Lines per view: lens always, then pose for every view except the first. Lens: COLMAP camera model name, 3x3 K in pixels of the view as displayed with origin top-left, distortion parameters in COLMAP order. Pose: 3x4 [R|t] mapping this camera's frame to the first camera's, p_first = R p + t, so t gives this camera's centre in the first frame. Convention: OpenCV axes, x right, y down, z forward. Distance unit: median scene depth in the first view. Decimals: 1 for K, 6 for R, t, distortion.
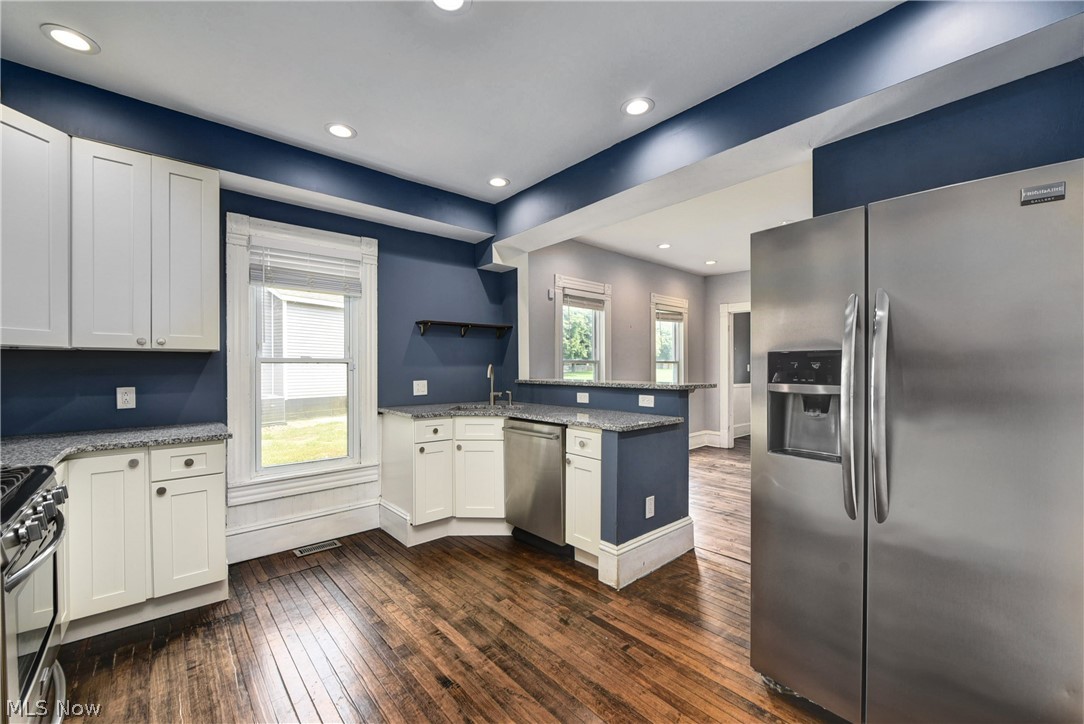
lens RADIAL K [[434.0, 0, 542.8], [0, 434.0, 366.8], [0, 0, 1]] dist [-0.009484, -0.000926]
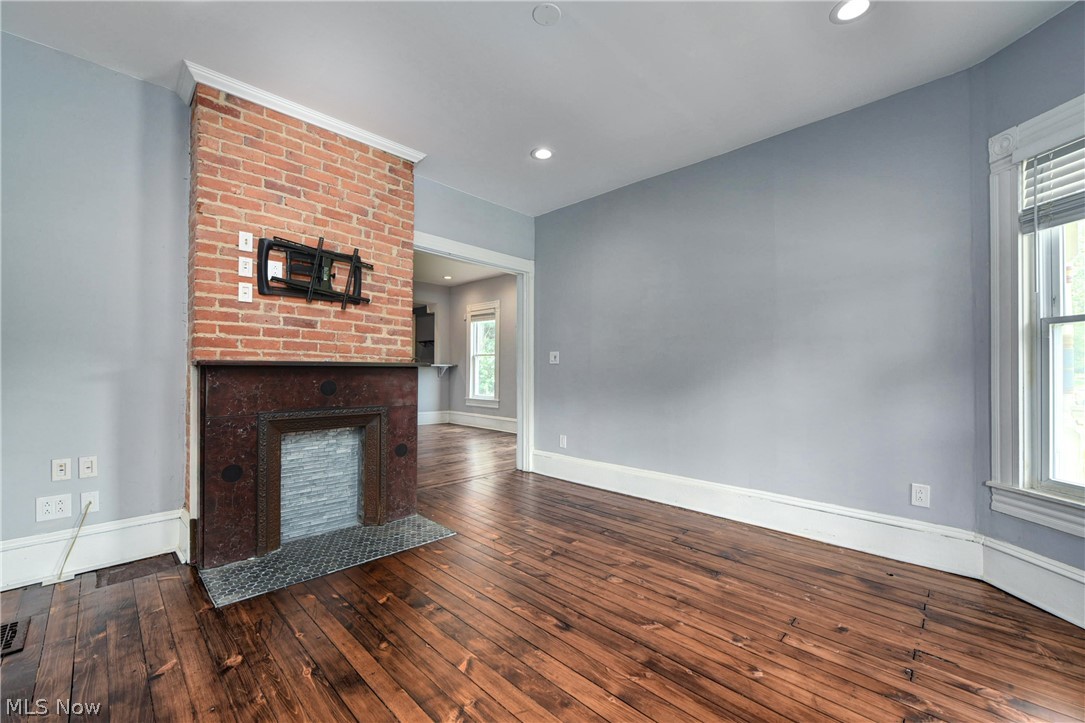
lens RADIAL K [[434.4, 0, 542.7], [0, 434.4, 365.4], [0, 0, 1]] dist [-0.009484, -0.000926]
pose [[0.058286, -0.007476, -0.998272, 2.822664], [-0.007079, 0.999944, -0.007902, 0.060519], [0.998275, 0.007527, 0.058230, 1.903917]]
